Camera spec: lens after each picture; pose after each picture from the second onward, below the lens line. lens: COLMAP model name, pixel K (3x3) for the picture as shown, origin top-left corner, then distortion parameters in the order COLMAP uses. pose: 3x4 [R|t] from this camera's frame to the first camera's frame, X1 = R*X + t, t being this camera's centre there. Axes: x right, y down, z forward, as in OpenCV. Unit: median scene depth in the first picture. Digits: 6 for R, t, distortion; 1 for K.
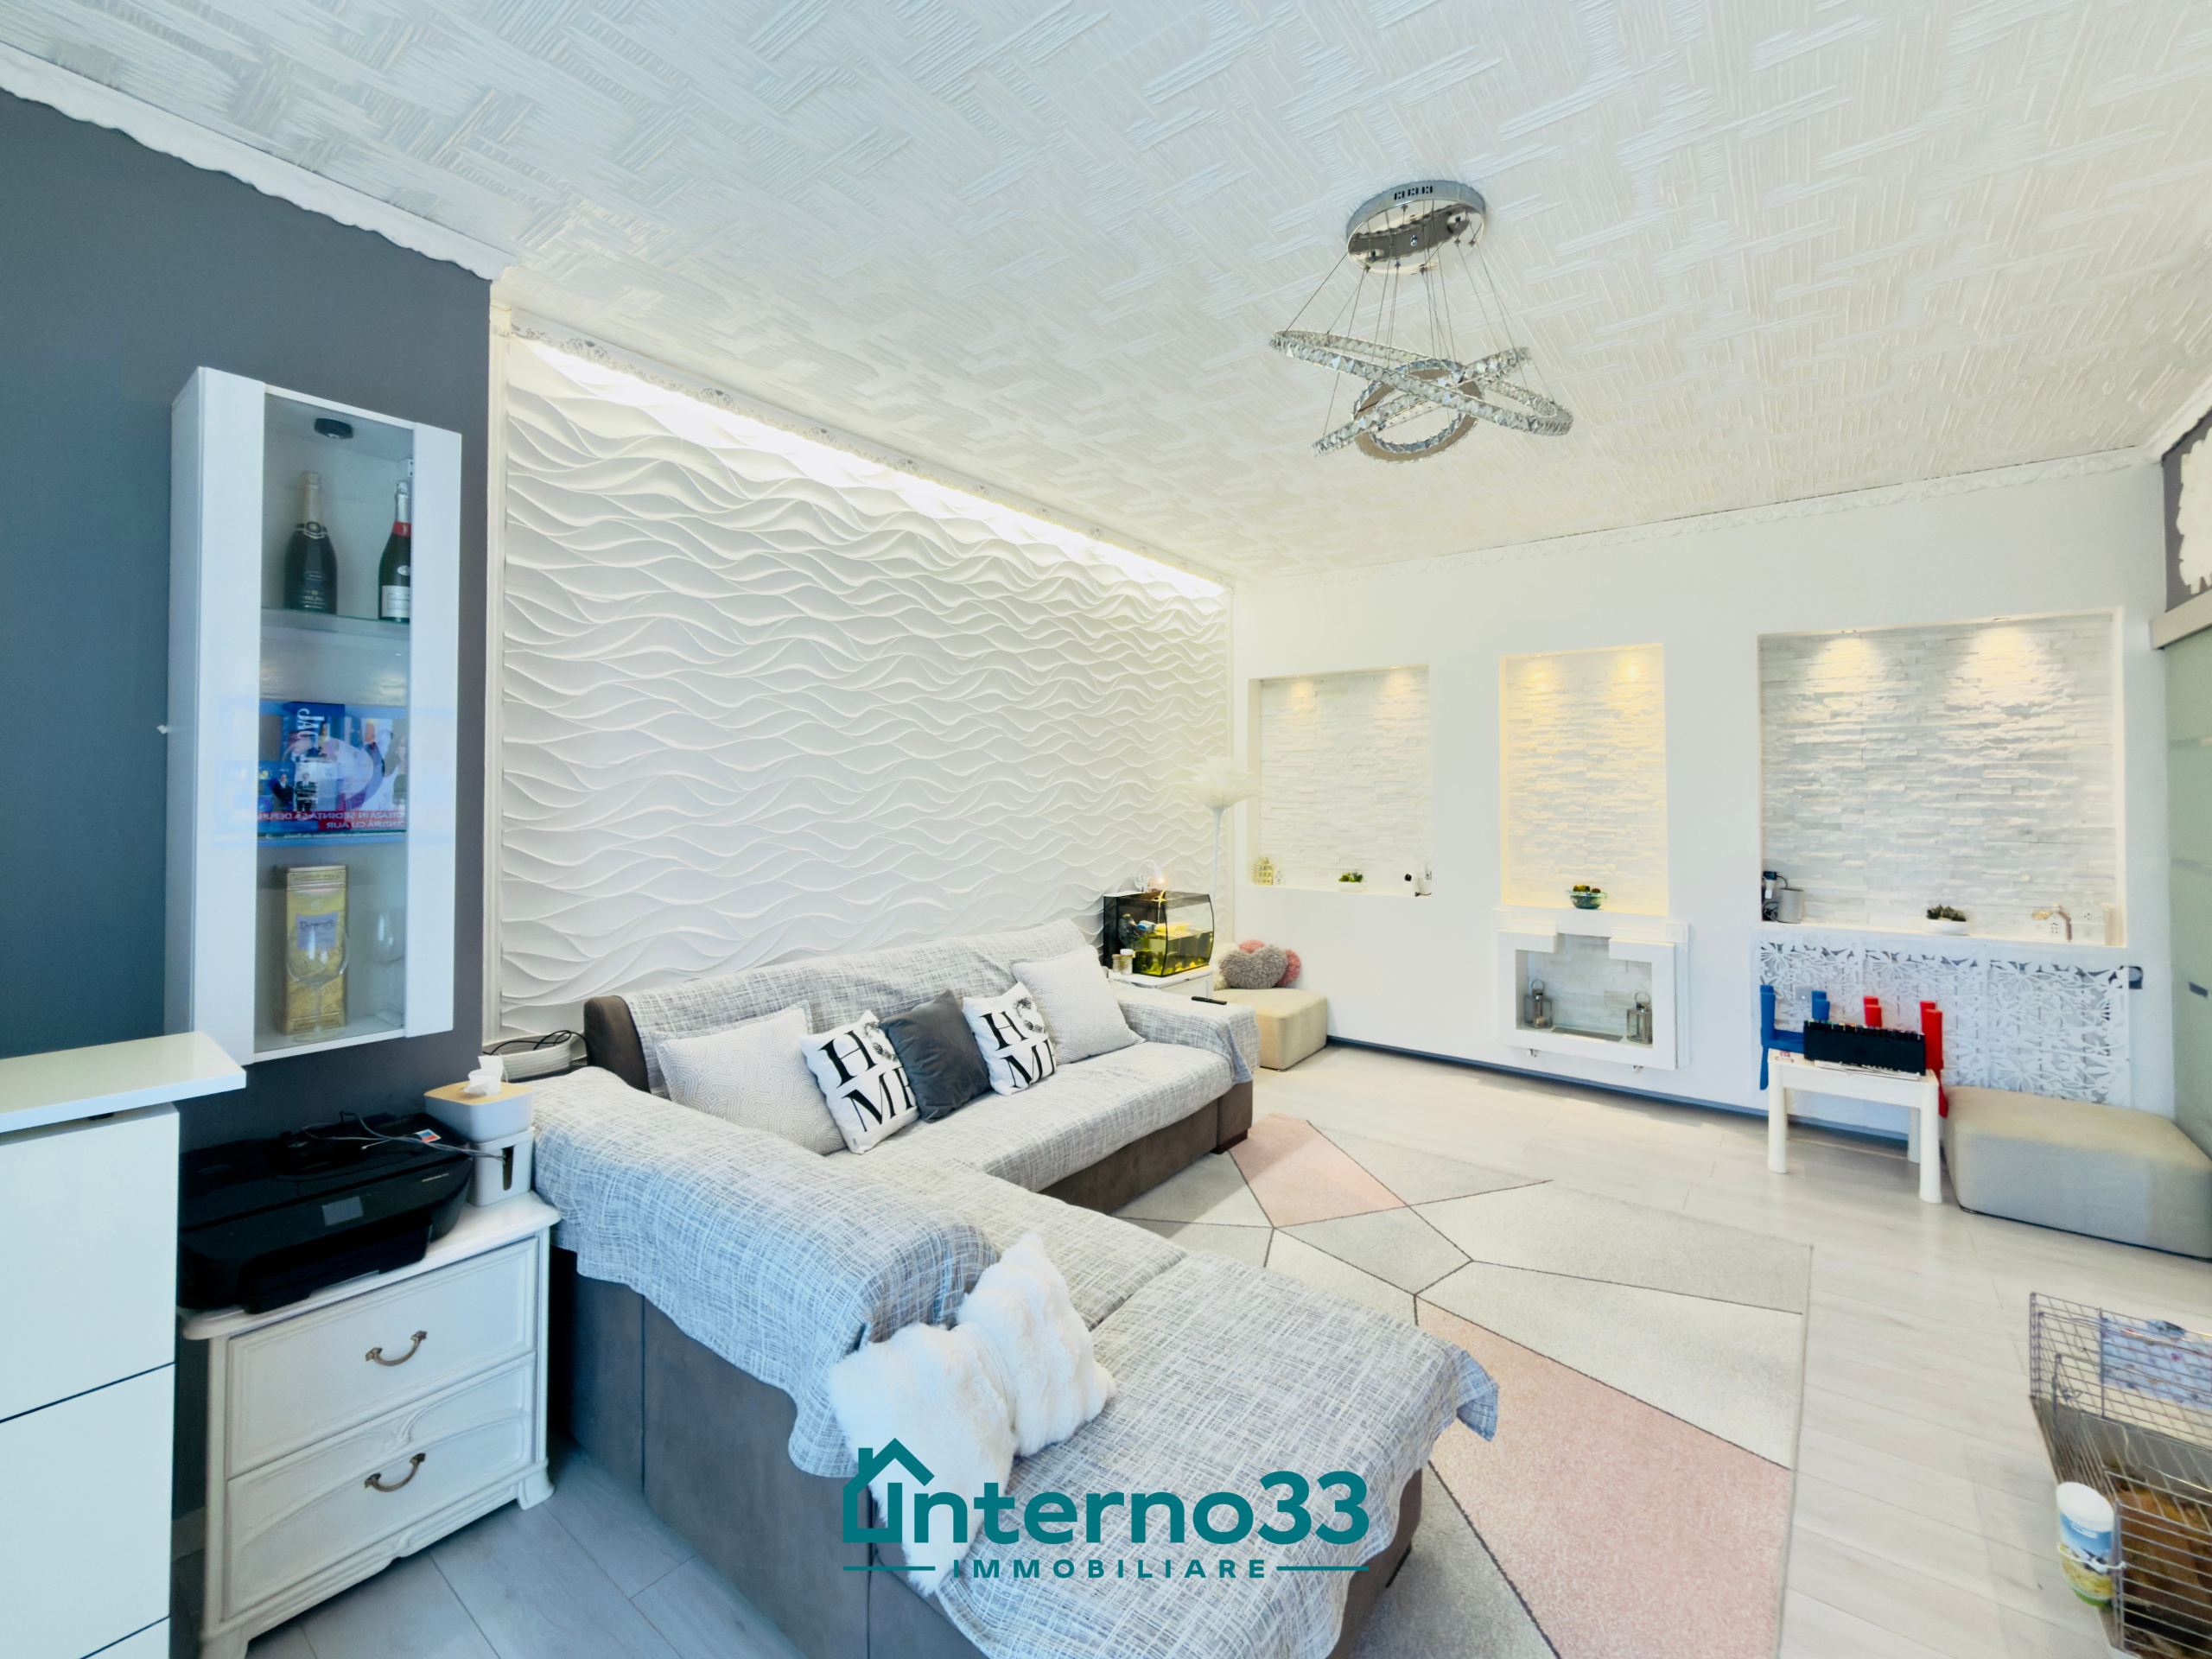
lens RADIAL K [[947.5, 0, 1040.6], [0, 947.5, 779.5], [0, 0, 1]] dist [0.000635, 0.000404]
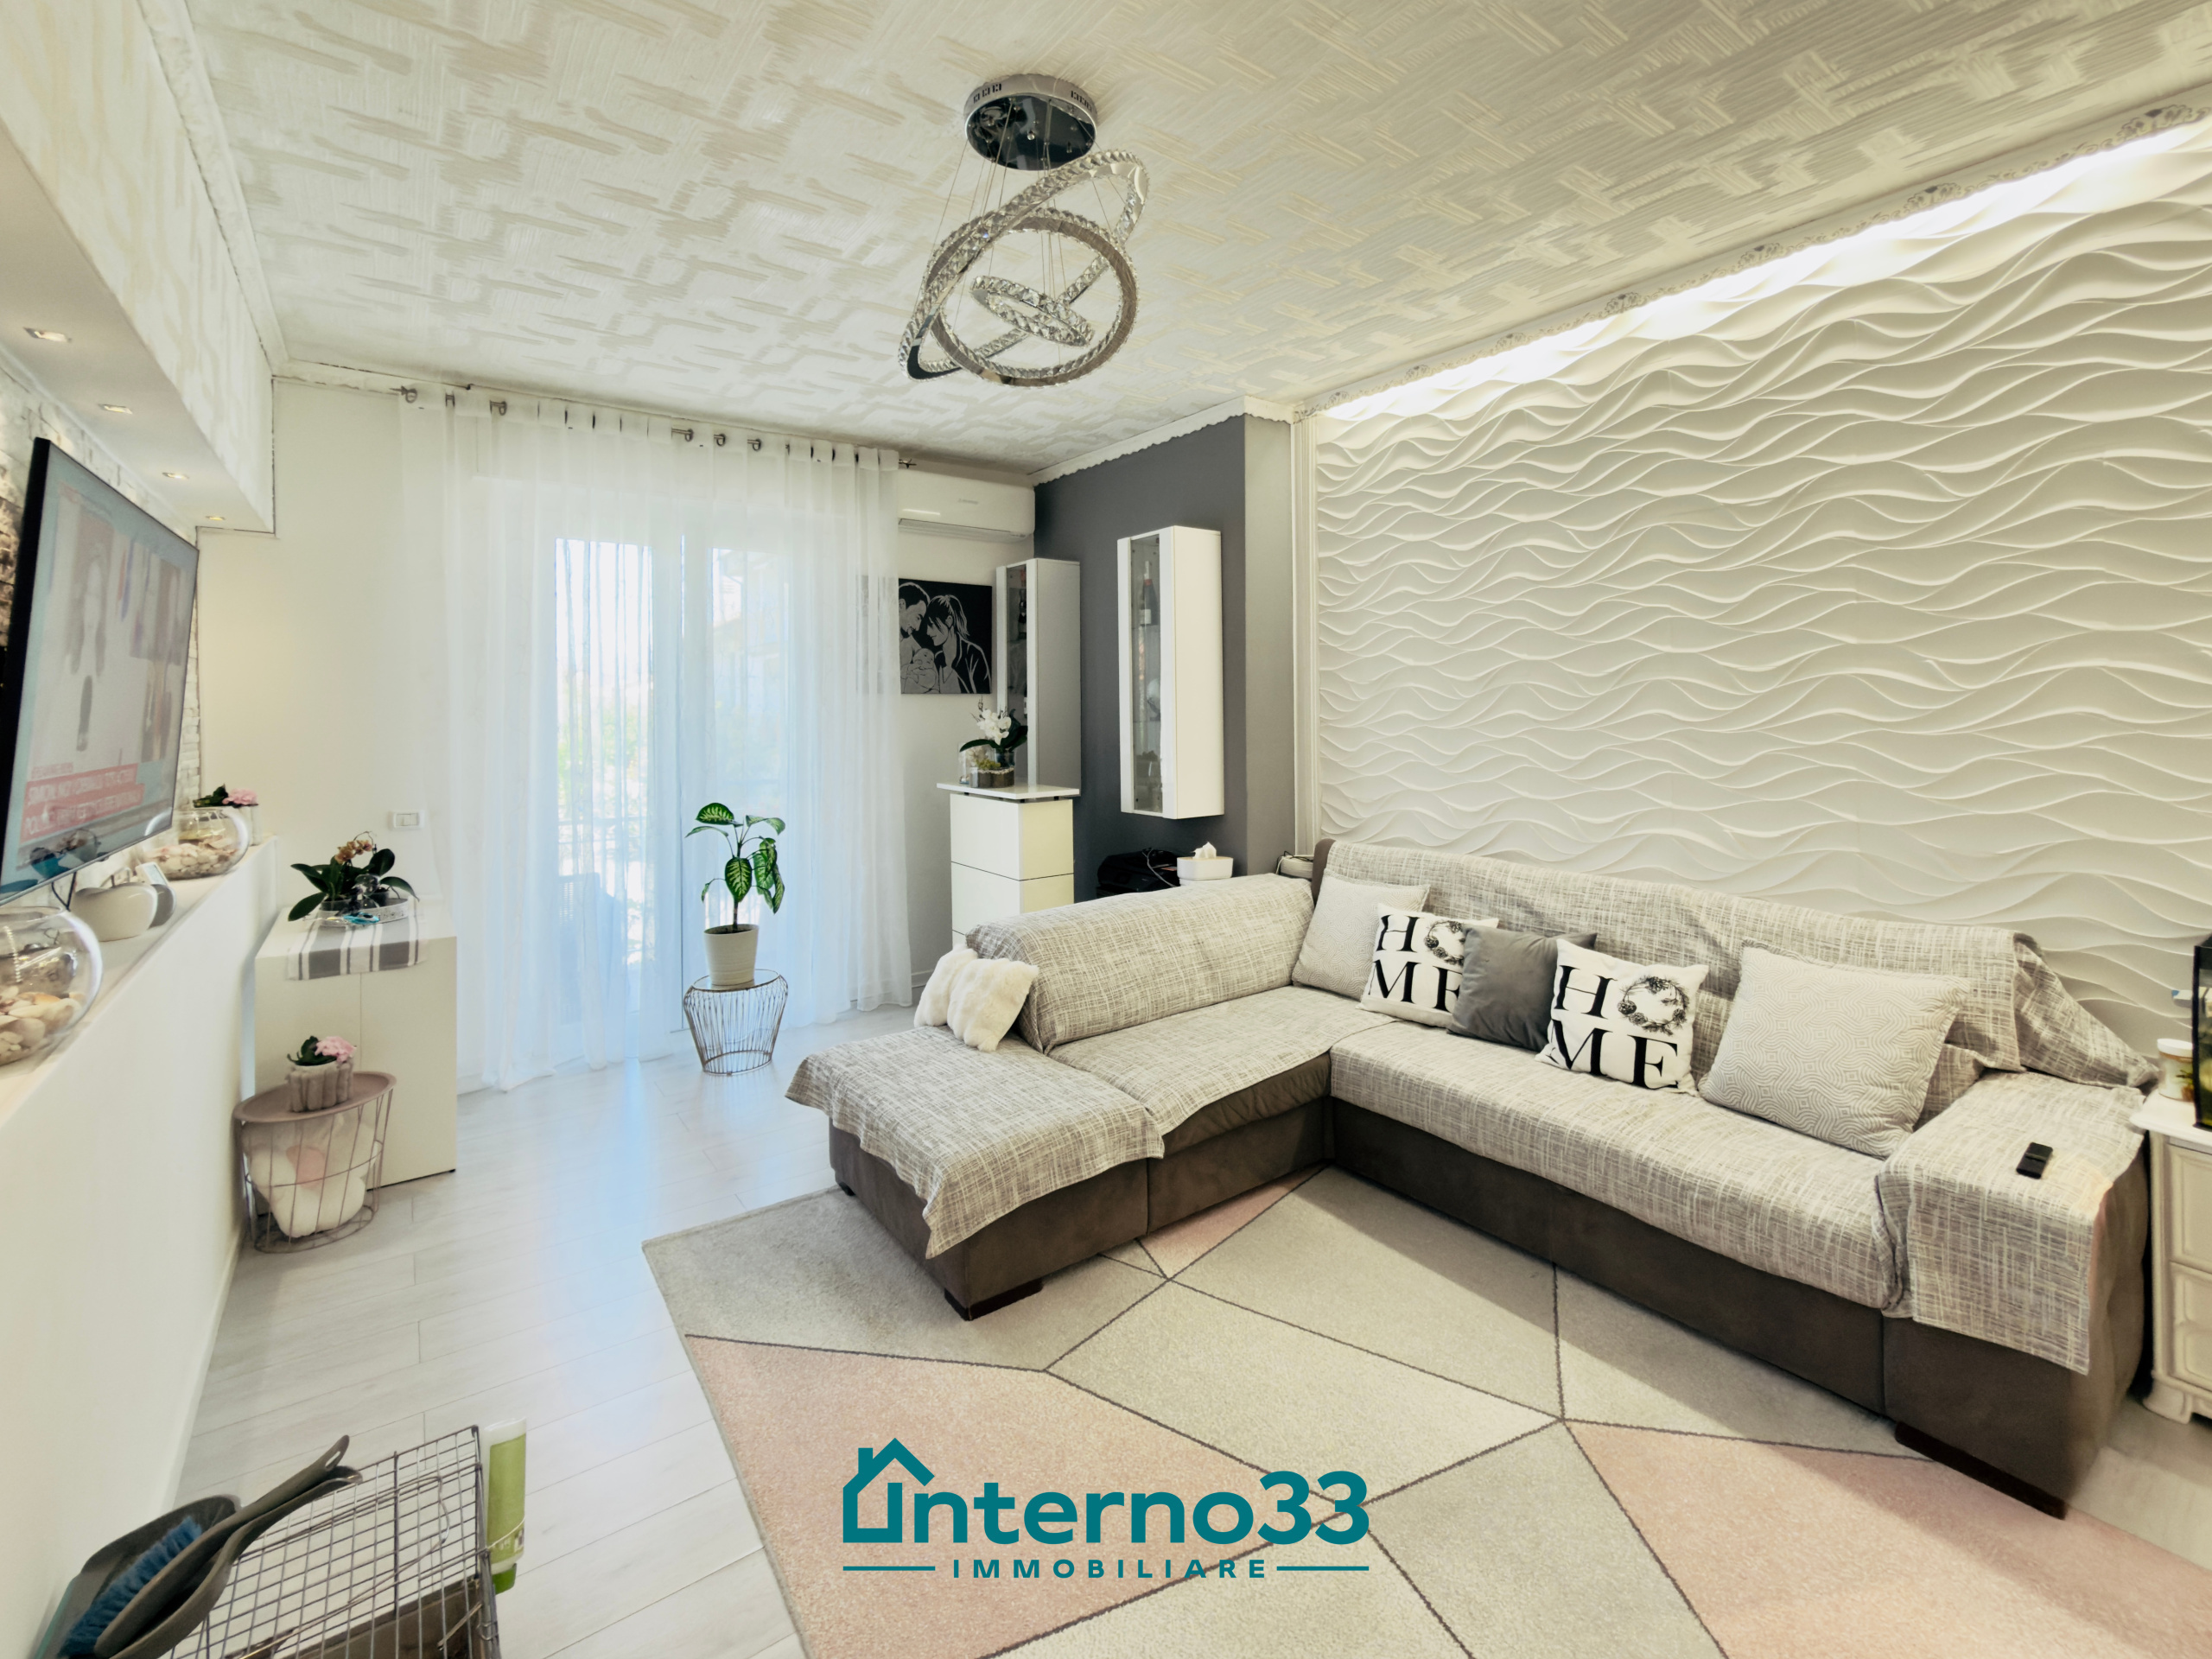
lens RADIAL K [[942.7, 0, 1103.9], [0, 942.7, 714.7], [0, 0, 1]] dist [-0.000072, -0.000269]
pose [[-0.251442, 0.007421, -0.967844, 0.888145], [0.022834, 0.999738, 0.001734, 0.020269], [0.967603, -0.021664, -0.251546, 0.873224]]
